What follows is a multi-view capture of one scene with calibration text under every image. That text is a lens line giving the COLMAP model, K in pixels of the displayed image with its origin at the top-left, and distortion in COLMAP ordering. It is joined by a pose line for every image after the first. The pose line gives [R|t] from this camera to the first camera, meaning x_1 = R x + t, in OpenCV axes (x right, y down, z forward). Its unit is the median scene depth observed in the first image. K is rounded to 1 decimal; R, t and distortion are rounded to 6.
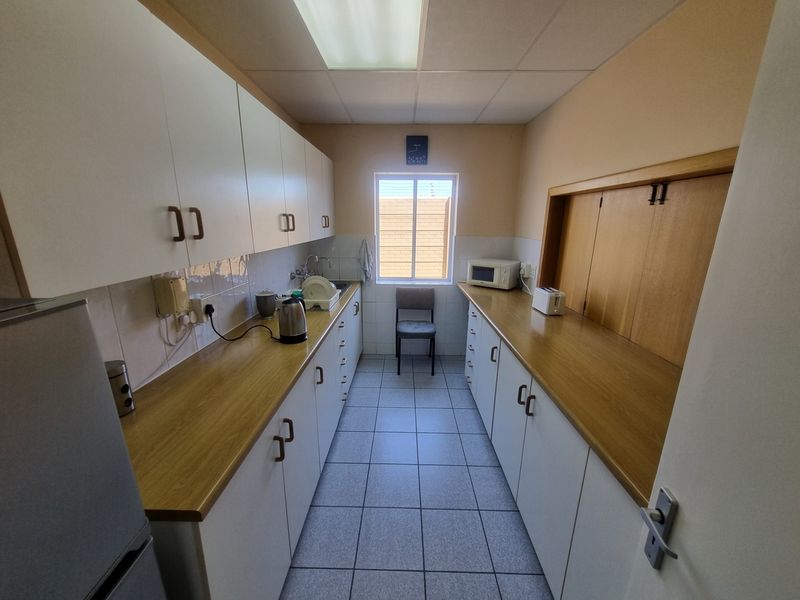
lens RADIAL K [[315.0, 0, 399.5], [0, 315.0, 300.8], [0, 0, 1]] dist [0.000716, 0.000120]
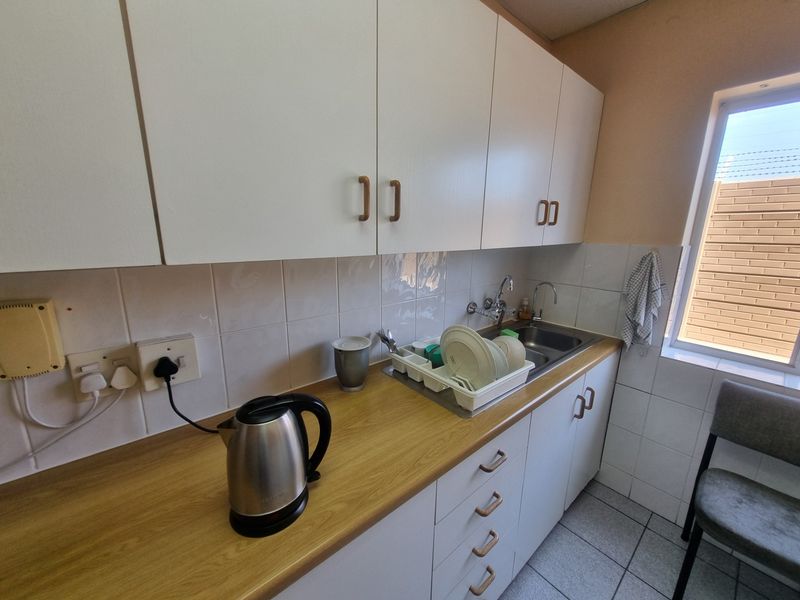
lens RADIAL K [[315.0, 0, 401.3], [0, 315.0, 301.3], [0, 0, 1]] dist [0.000716, 0.000120]
pose [[0.659046, 0.169796, -0.732685, -0.003449], [-0.193378, 0.979687, 0.053095, -0.087142], [0.726817, 0.106693, 0.678493, 0.457879]]
